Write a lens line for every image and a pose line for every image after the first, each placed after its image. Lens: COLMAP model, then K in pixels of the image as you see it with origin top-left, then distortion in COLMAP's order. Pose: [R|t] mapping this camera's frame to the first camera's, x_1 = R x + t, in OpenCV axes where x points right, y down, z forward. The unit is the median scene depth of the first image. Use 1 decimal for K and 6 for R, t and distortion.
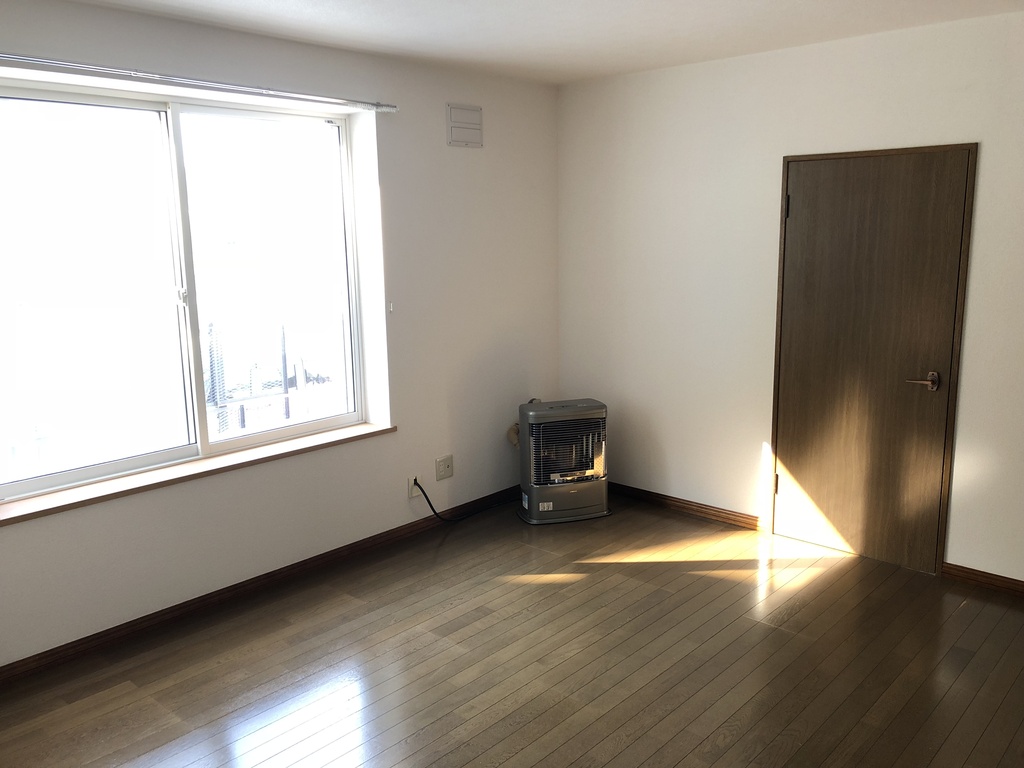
lens RADIAL K [[841.6, 0, 512.0], [0, 841.6, 384.0], [0, 0, 1]] dist [0.006109, 0.005916]
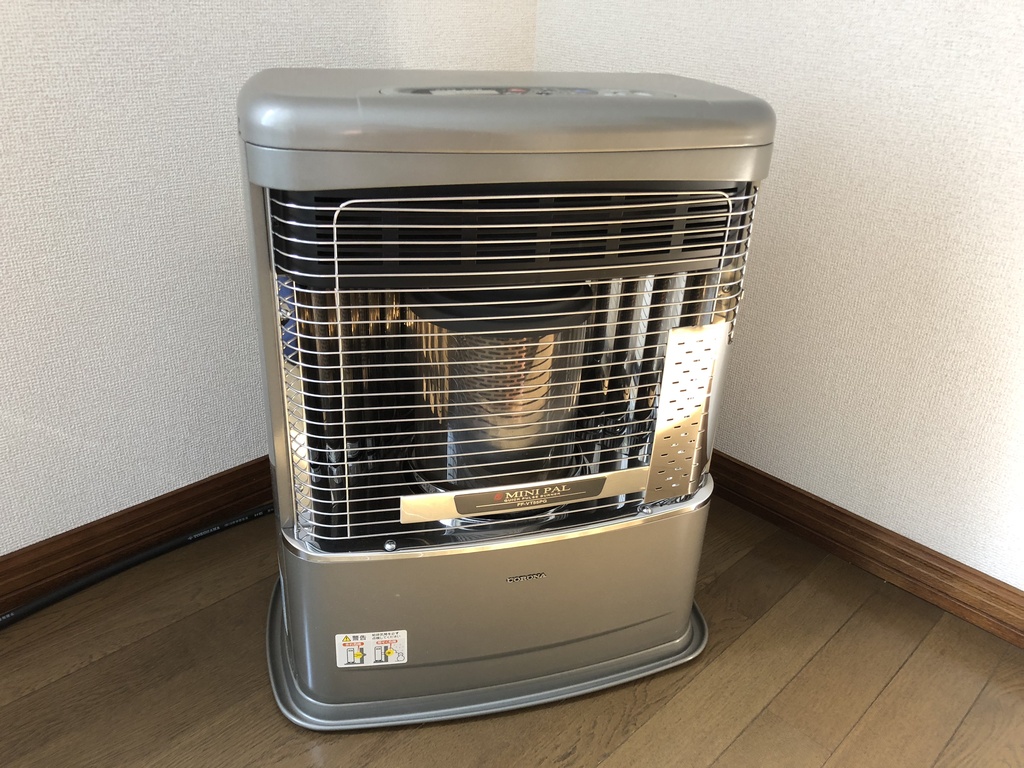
lens RADIAL K [[841.6, 0, 512.0], [0, 841.6, 384.0], [0, 0, 1]] dist [0.006109, 0.005916]
pose [[0.997022, 0.075264, -0.016830, 0.069466], [-0.066898, 0.952574, 0.296863, 0.031852], [0.038374, -0.294853, 0.954772, 0.833067]]
